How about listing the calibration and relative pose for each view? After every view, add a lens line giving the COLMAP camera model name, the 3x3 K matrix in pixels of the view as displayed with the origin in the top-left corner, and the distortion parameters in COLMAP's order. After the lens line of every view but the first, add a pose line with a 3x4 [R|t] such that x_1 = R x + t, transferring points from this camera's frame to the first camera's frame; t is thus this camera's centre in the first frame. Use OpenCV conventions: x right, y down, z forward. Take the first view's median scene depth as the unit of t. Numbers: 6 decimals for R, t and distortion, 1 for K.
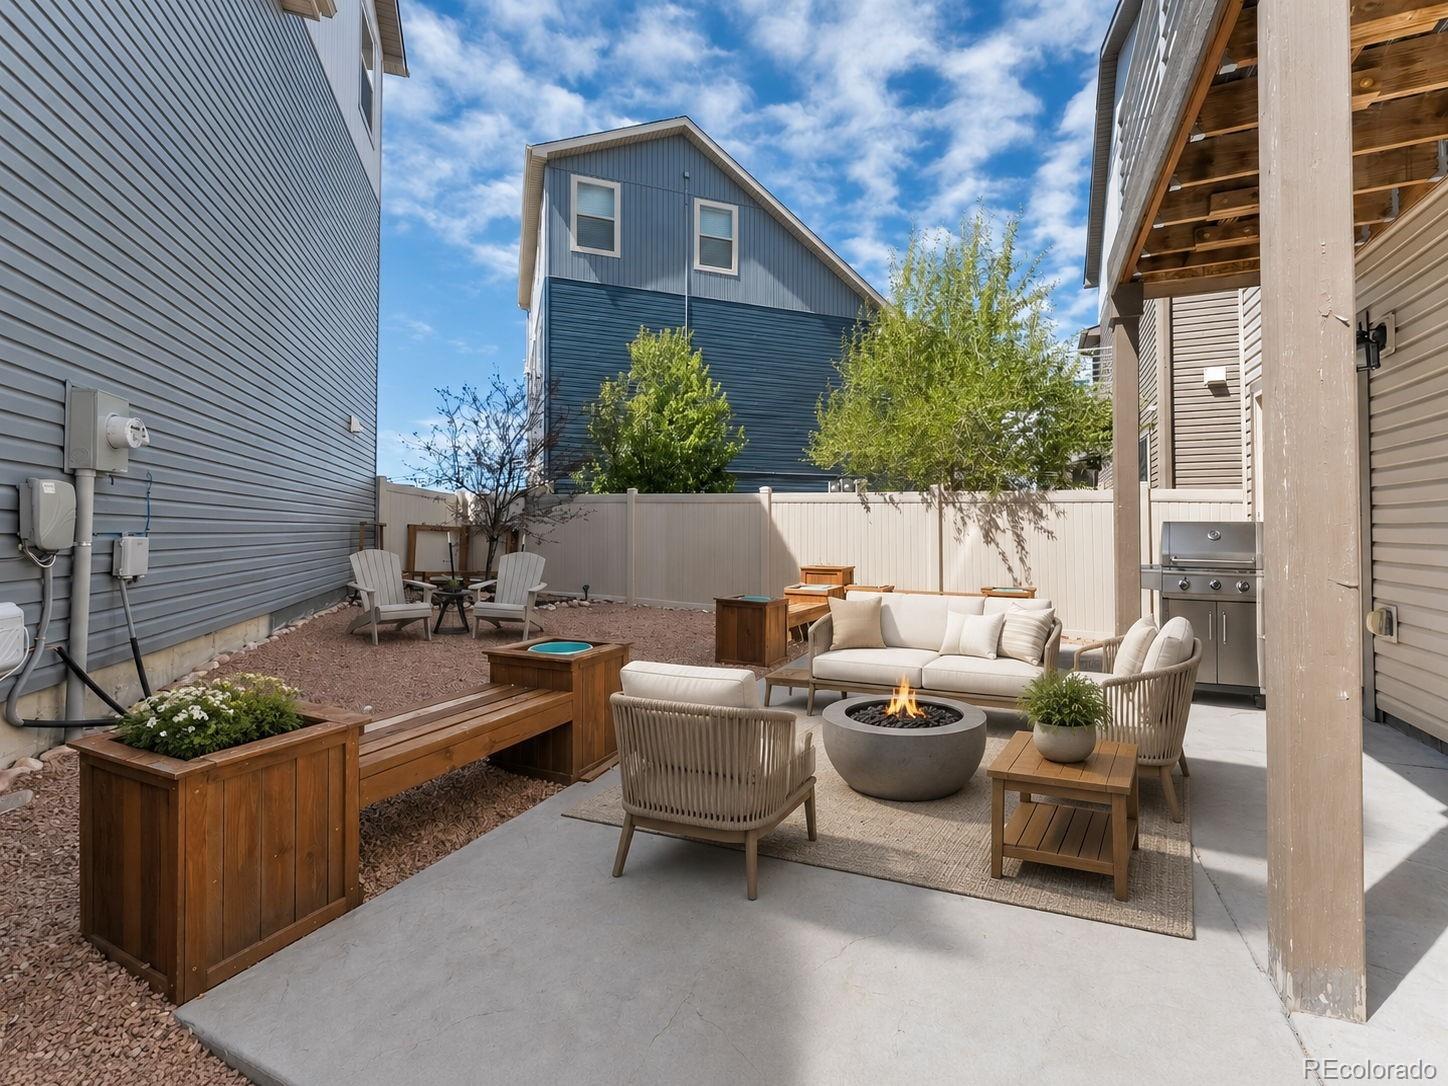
lens RADIAL K [[629.6, 0, 756.0], [0, 629.6, 526.4], [0, 0, 1]] dist [0.000150, -0.000145]
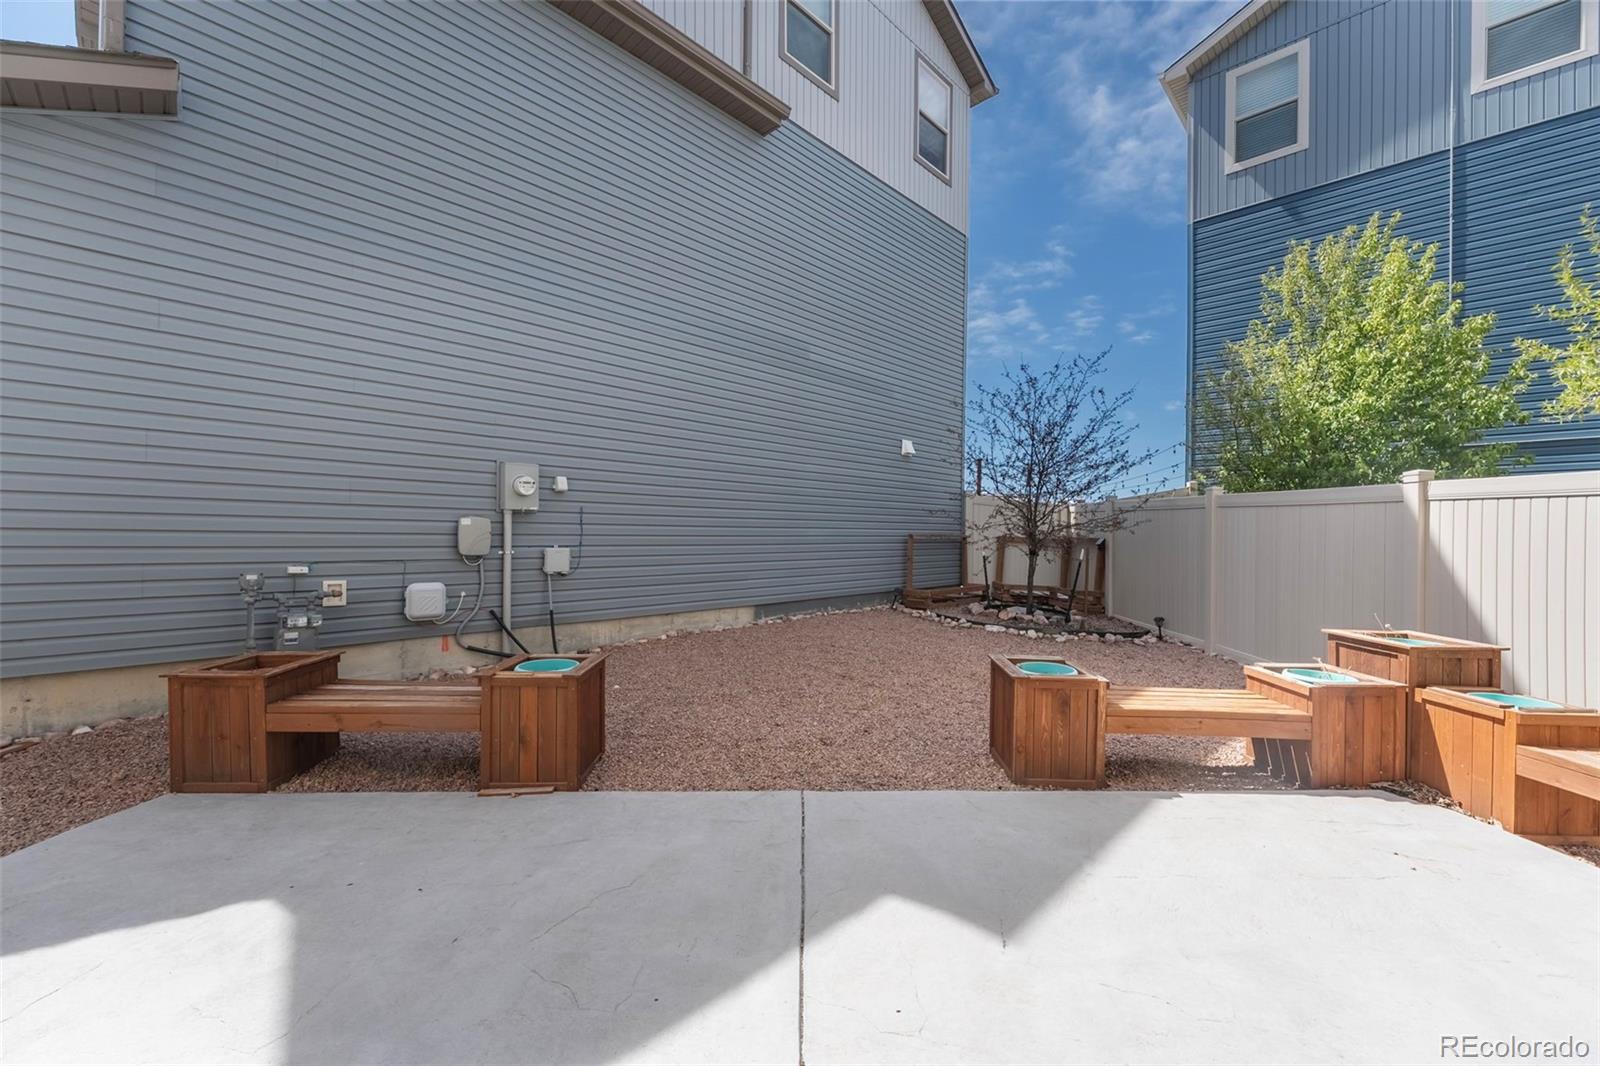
lens RADIAL K [[648.7, 0, 805.8], [0, 648.7, 526.2], [0, 0, 1]] dist [0.007137, -0.000777]
pose [[0.428034, -0.005726, -0.903745, 0.195537], [-0.002896, 0.999966, -0.007708, -0.007219], [0.903758, 0.005917, 0.428002, 0.209668]]
